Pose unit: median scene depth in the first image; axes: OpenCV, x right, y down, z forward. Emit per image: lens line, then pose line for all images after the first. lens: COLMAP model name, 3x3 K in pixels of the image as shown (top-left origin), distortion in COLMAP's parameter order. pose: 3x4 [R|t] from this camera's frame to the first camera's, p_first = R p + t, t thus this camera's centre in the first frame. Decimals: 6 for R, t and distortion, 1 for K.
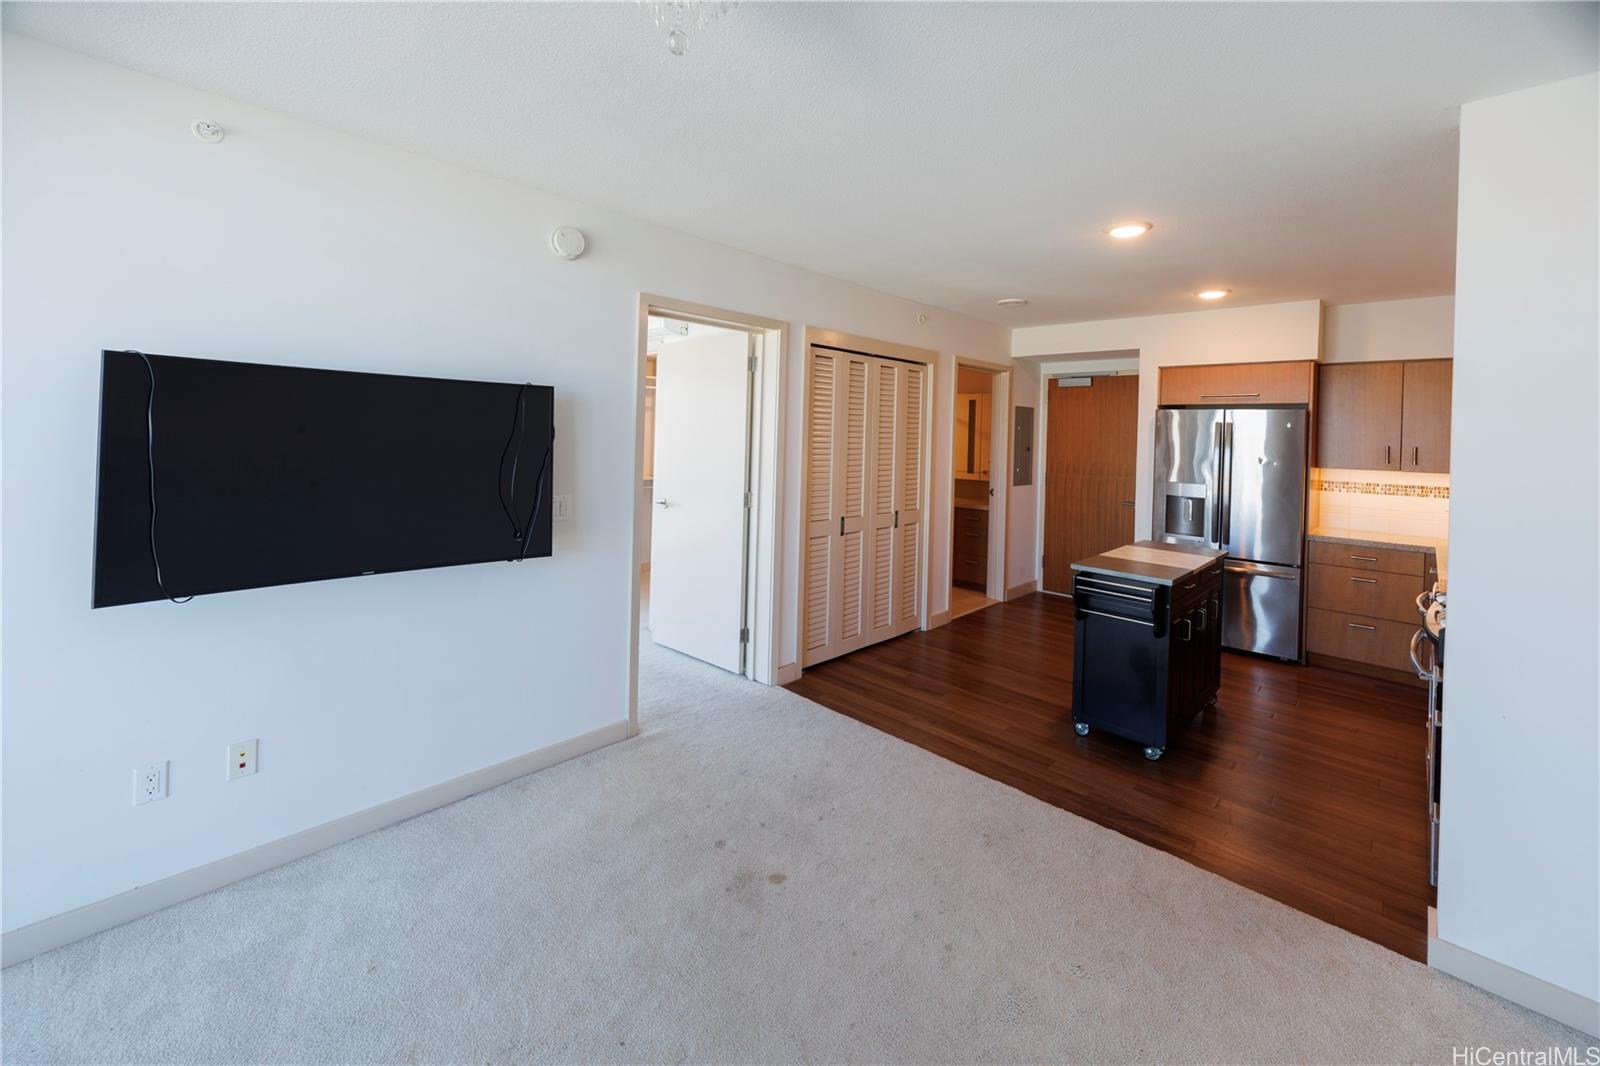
lens RADIAL K [[627.9, 0, 765.7], [0, 627.9, 447.9], [0, 0, 1]] dist [0.000339, 0.000021]
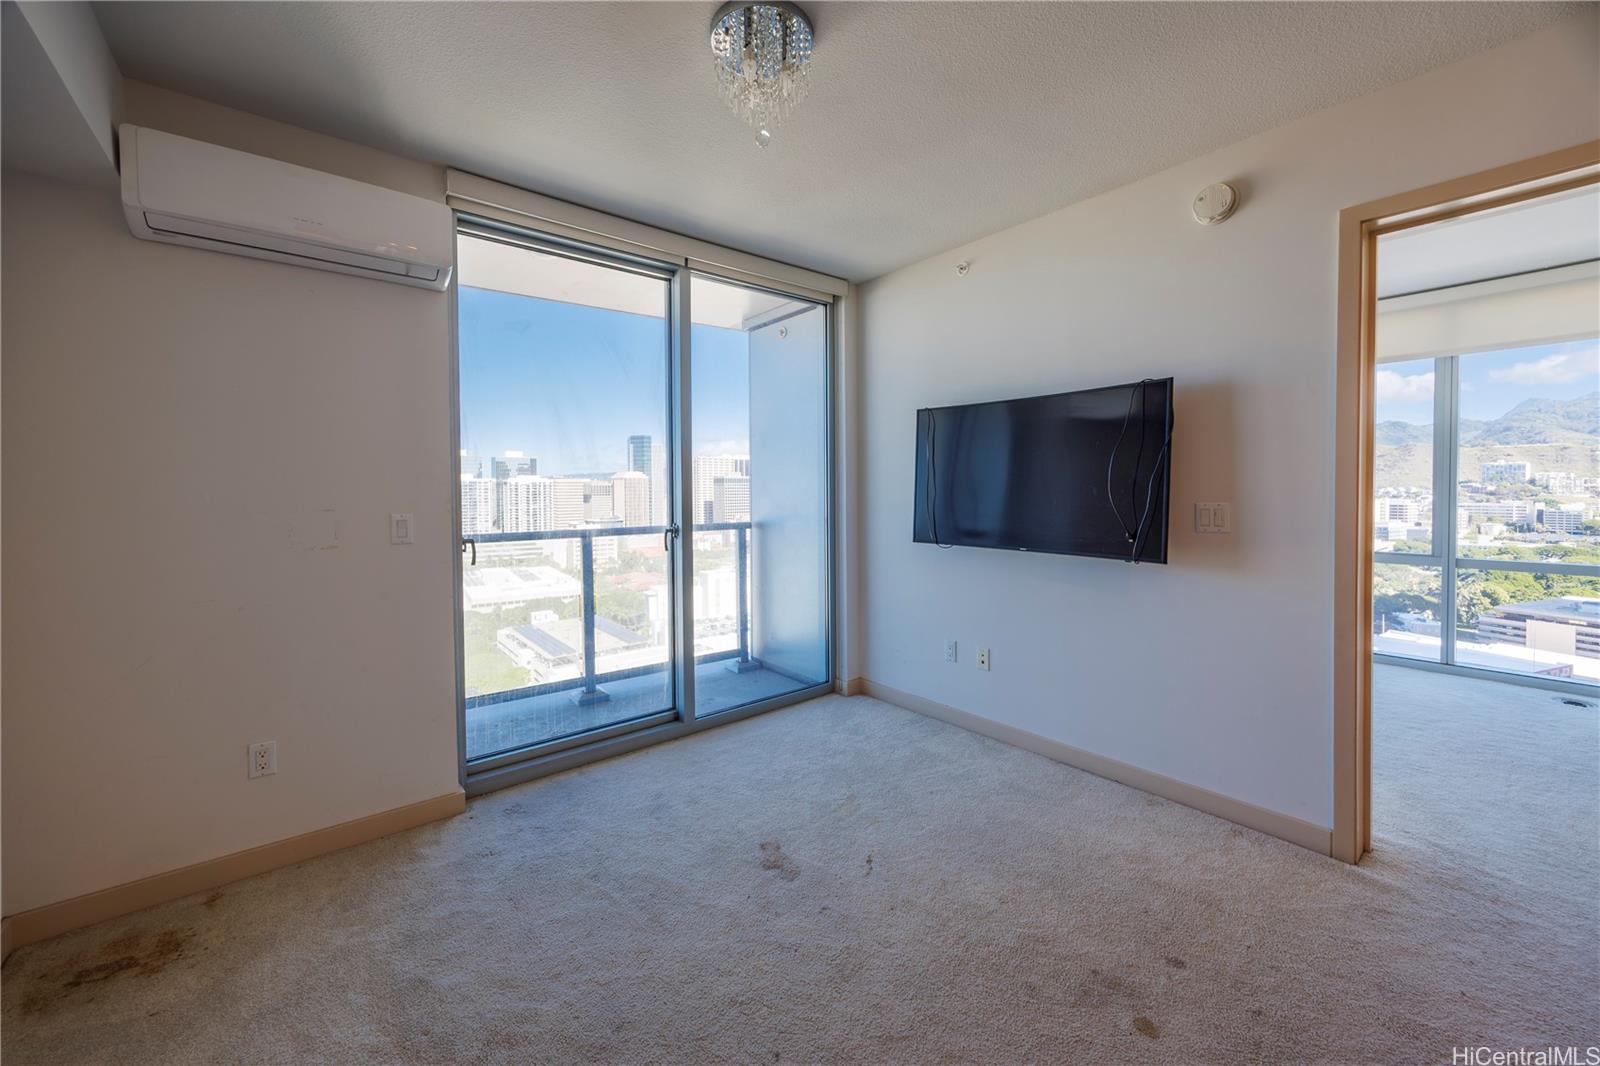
lens RADIAL K [[627.9, 0, 815.5], [0, 627.9, 499.2], [0, 0, 1]] dist [0.000339, 0.000021]
pose [[-0.073181, -0.001946, -0.997317, 0.687260], [-0.013849, 0.999904, -0.000934, 0.097755], [0.997222, 0.013743, -0.073201, 0.627020]]
